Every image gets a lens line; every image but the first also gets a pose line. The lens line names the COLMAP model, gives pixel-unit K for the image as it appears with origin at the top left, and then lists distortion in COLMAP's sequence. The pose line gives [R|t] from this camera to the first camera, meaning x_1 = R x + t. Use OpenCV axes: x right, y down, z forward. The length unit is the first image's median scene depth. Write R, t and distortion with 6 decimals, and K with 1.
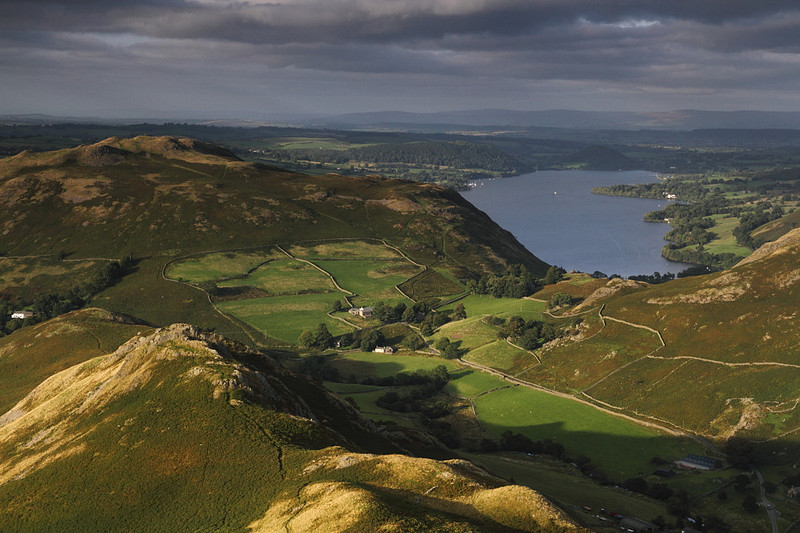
lens RADIAL K [[1436.0, 0, 408.8], [0, 1436.0, 279.6], [0, 0, 1]] dist [0.174118, 0.080696]
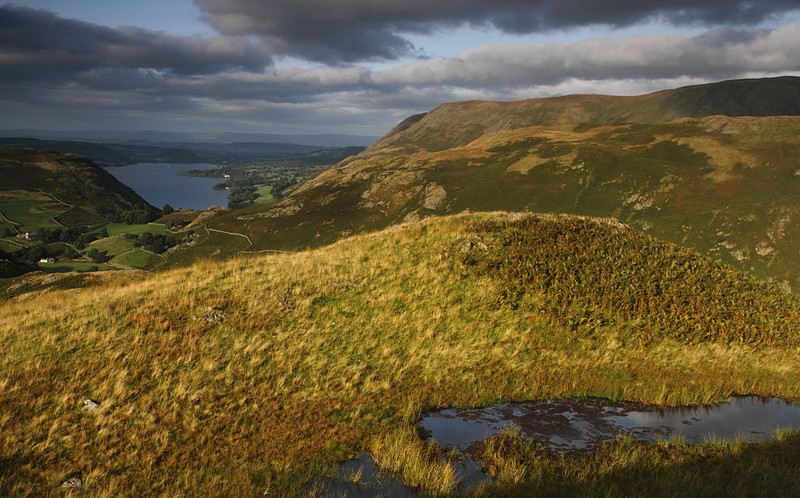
lens RADIAL K [[854.7, 0, 390.5], [0, 854.7, 275.8], [0, 0, 1]] dist [0.030832, 0.158798]
pose [[0.929904, -0.051042, 0.364244, -0.013238], [0.034148, 0.998028, 0.052675, 0.031044], [-0.366215, -0.036544, 0.929813, 0.100057]]
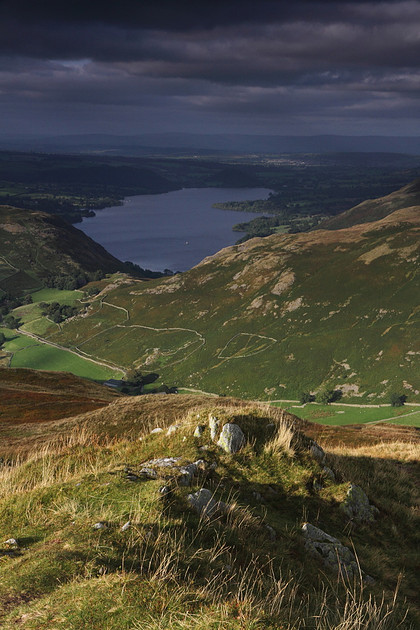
lens RADIAL K [[1149.9, 0, 211.0], [0, 1149.9, 327.9], [0, 0, 1]] dist [0.175721, 0.029141]
pose [[0.997226, -0.011029, 0.073613, 0.149286], [0.007119, 0.998560, 0.053171, -0.013634], [-0.074093, -0.052499, 0.995868, -0.311828]]
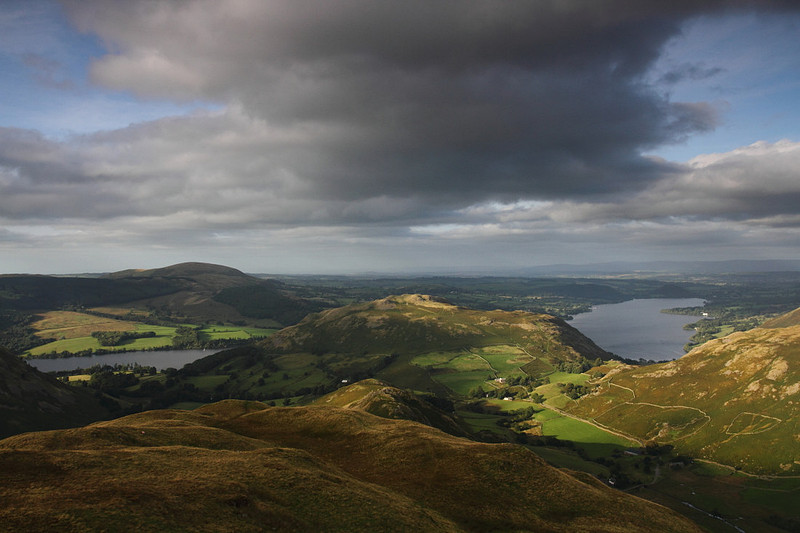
lens RADIAL K [[808.9, 0, 405.0], [0, 808.9, 276.7], [0, 0, 1]] dist [-0.010422, 0.216095]
pose [[0.977948, -0.022551, -0.207628, 0.084361], [0.001625, 0.994945, -0.100410, -0.010098], [0.208843, 0.097858, 0.973041, -0.200788]]
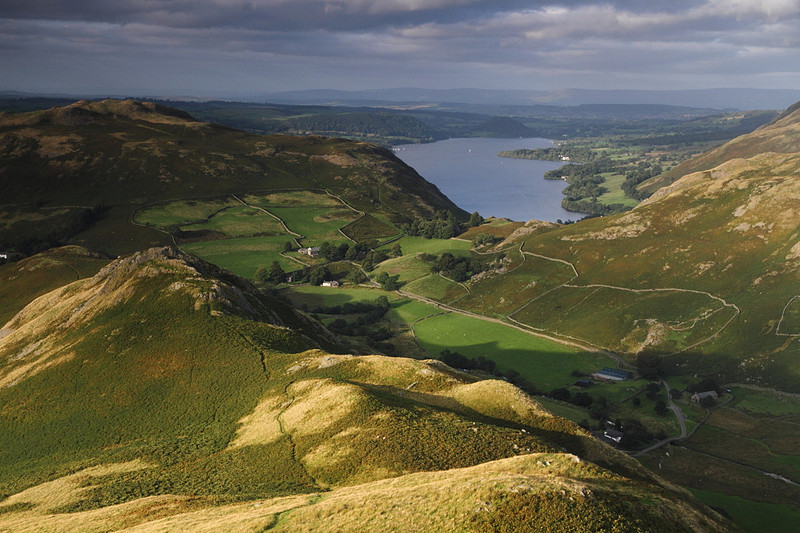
lens RADIAL K [[1220.9, 0, 402.3], [0, 1220.9, 283.6], [0, 0, 1]] dist [0.133210, 0.109278]
pose [[0.998605, -0.008346, 0.052131, -0.010953], [0.006266, 0.999182, 0.039944, 0.010422], [-0.052421, -0.039562, 0.997841, 0.032445]]
